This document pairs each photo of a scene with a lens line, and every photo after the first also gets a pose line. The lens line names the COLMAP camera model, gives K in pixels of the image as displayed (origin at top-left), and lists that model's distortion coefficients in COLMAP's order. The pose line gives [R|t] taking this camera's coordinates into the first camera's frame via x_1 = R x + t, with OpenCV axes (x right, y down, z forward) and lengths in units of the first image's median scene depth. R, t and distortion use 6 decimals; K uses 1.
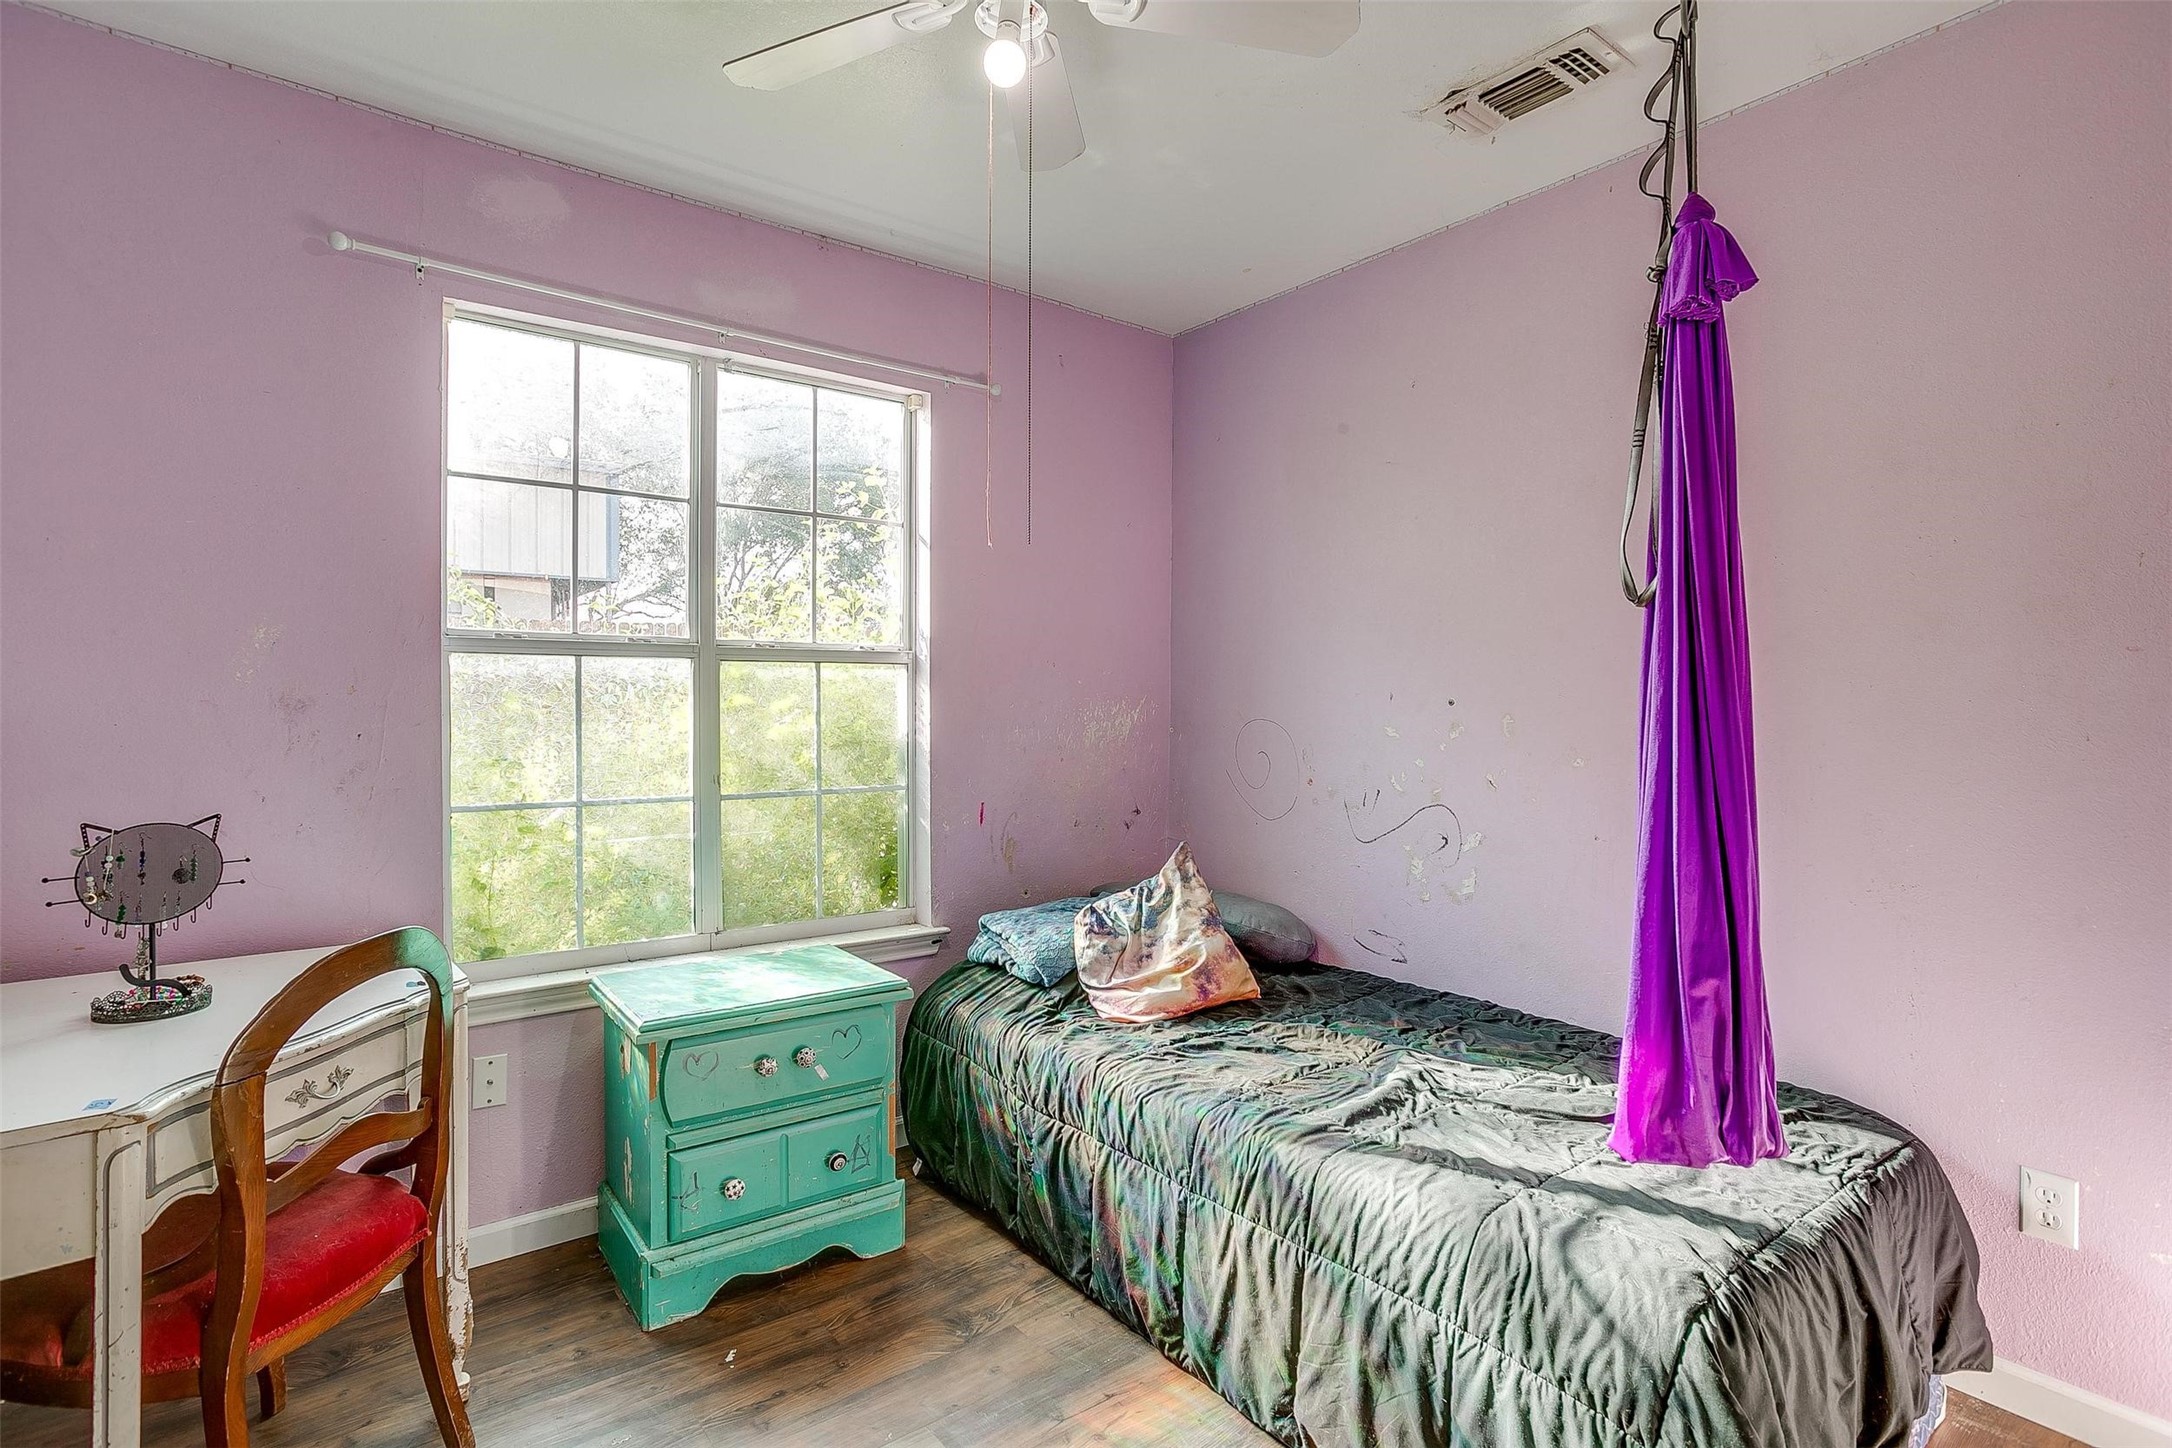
lens RADIAL K [[1068.0, 0, 1033.1], [0, 1068.0, 706.7], [0, 0, 1]] dist [-0.052182, 0.026166]
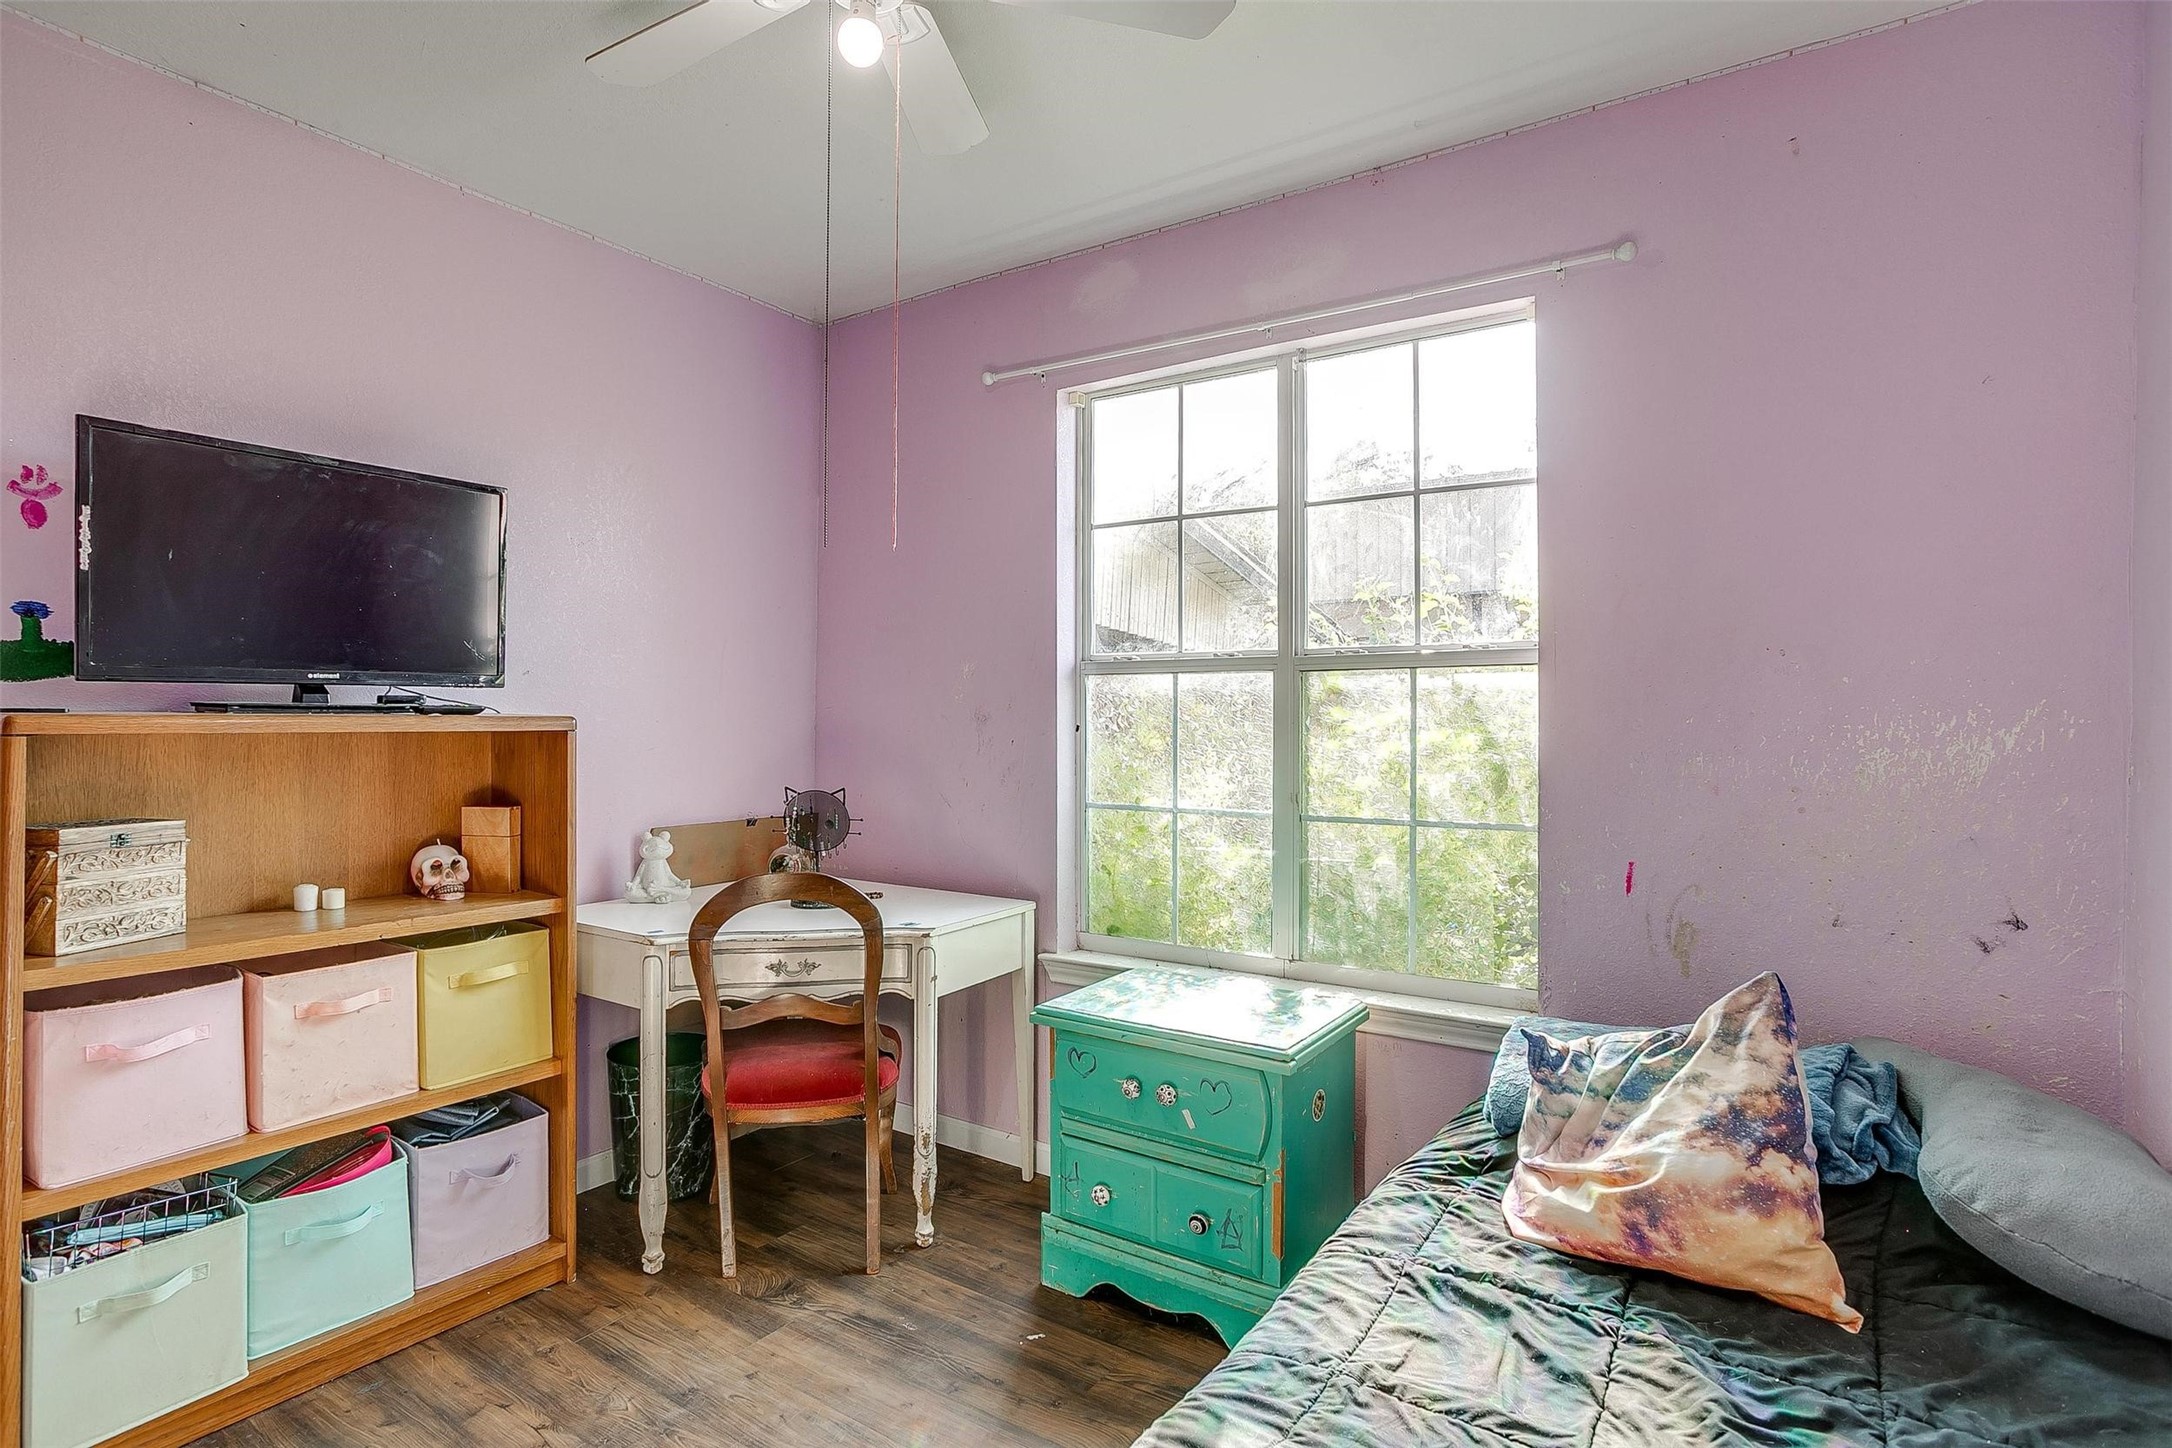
lens RADIAL K [[1068.0, 0, 1079.5], [0, 1068.0, 719.5], [0, 0, 1]] dist [-0.052182, 0.026166]
pose [[0.337940, -0.001395, -0.941167, 0.575769], [-0.003964, 0.999988, -0.002906, 0.002627], [0.941159, 0.004713, 0.337930, 0.545743]]
